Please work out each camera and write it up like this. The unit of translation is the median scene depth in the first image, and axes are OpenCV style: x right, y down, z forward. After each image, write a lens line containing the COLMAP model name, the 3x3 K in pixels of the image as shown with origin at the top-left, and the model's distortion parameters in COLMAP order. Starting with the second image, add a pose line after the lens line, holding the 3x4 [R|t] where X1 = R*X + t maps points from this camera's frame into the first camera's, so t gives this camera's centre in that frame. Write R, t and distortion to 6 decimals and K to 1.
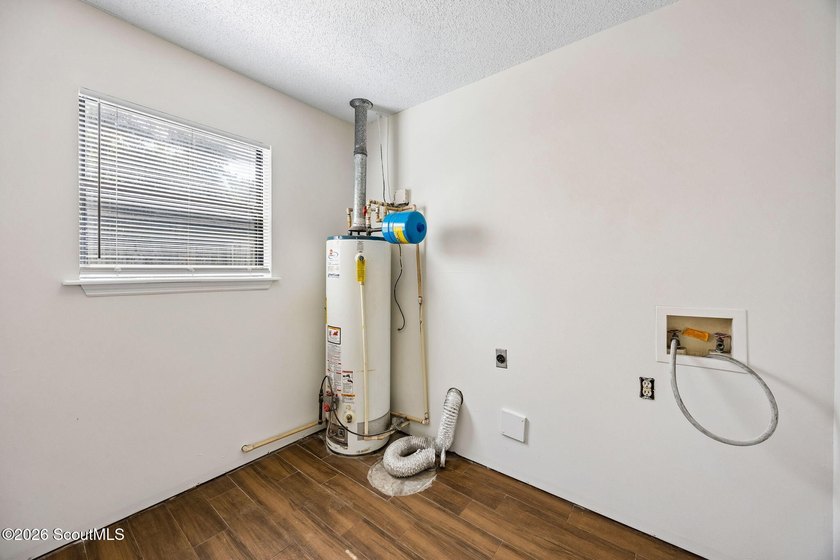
lens RADIAL K [[320.6, 0, 422.3], [0, 320.6, 271.5], [0, 0, 1]] dist [-0.002387, 0.000271]
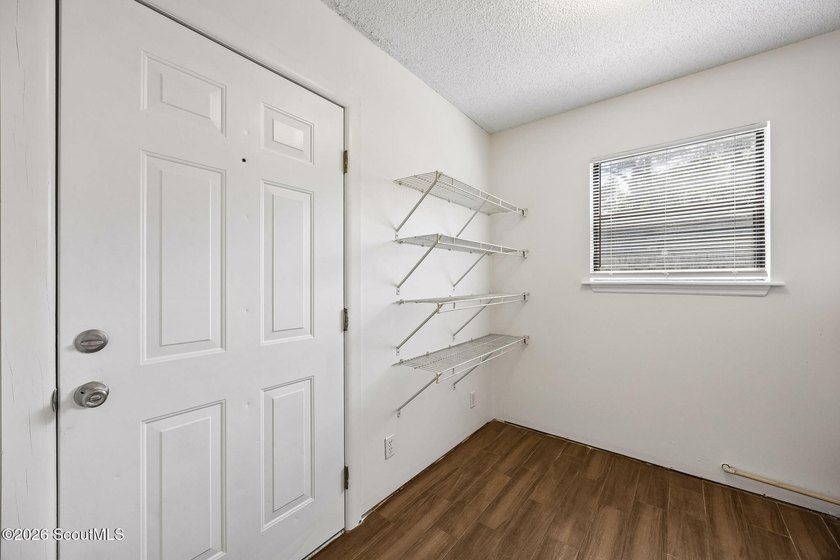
lens RADIAL K [[320.6, 0, 422.3], [0, 320.6, 271.5], [0, 0, 1]] dist [-0.002387, 0.000271]
pose [[0.004720, -0.016474, -0.999853, 0.401890], [0.004766, 0.999853, -0.016452, 0.000374], [0.999978, -0.004687, 0.004798, 0.135517]]
